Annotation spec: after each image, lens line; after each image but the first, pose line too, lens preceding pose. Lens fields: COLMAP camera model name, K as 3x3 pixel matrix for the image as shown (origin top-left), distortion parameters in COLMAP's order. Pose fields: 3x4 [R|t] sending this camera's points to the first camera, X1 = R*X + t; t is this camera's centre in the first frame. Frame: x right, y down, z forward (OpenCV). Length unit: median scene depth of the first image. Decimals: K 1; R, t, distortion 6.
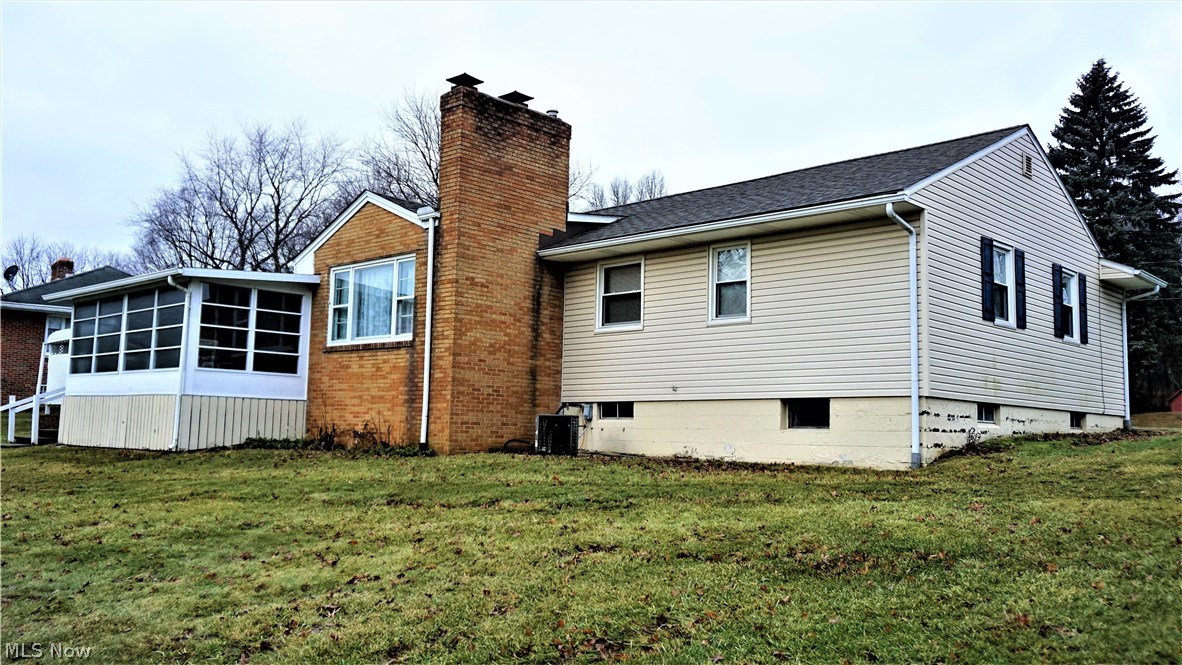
lens RADIAL K [[1015.4, 0, 589.2], [0, 1015.4, 331.0], [0, 0, 1]] dist [0.003426, 0.009687]
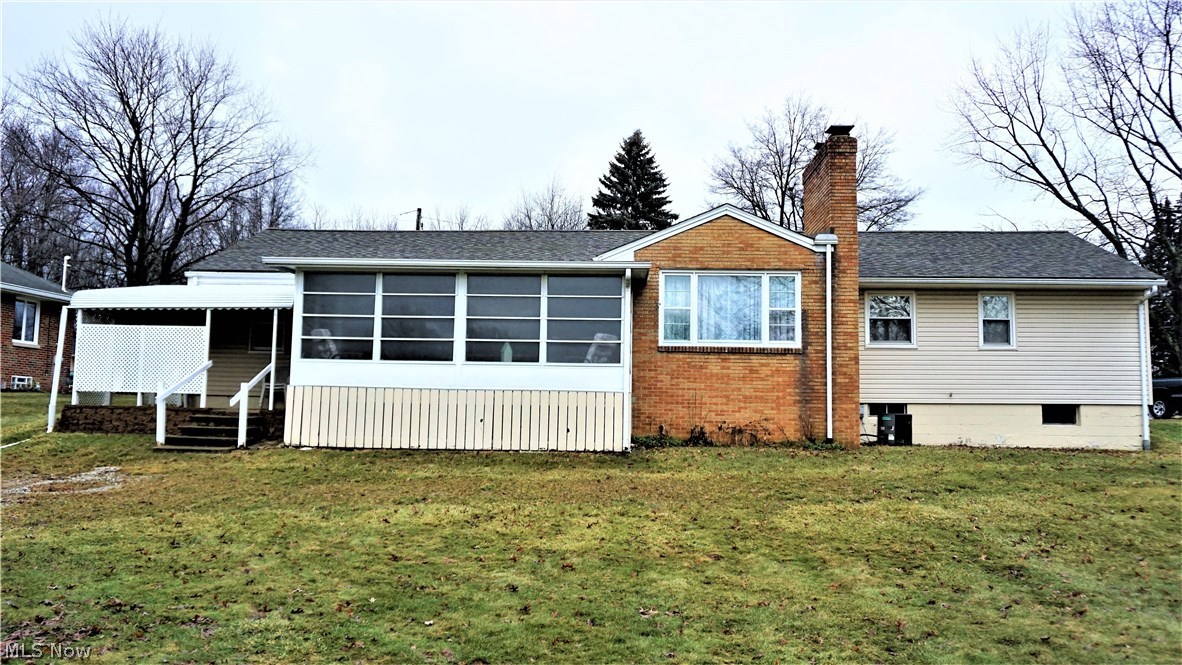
lens RADIAL K [[991.8, 0, 591.8], [0, 991.8, 331.5], [0, 0, 1]] dist [-0.004091, 0.003161]
pose [[0.742334, 0.057305, 0.667575, -1.065119], [-0.063604, 0.997864, -0.014930, 0.021487], [-0.667004, -0.031378, 0.744393, 0.322528]]
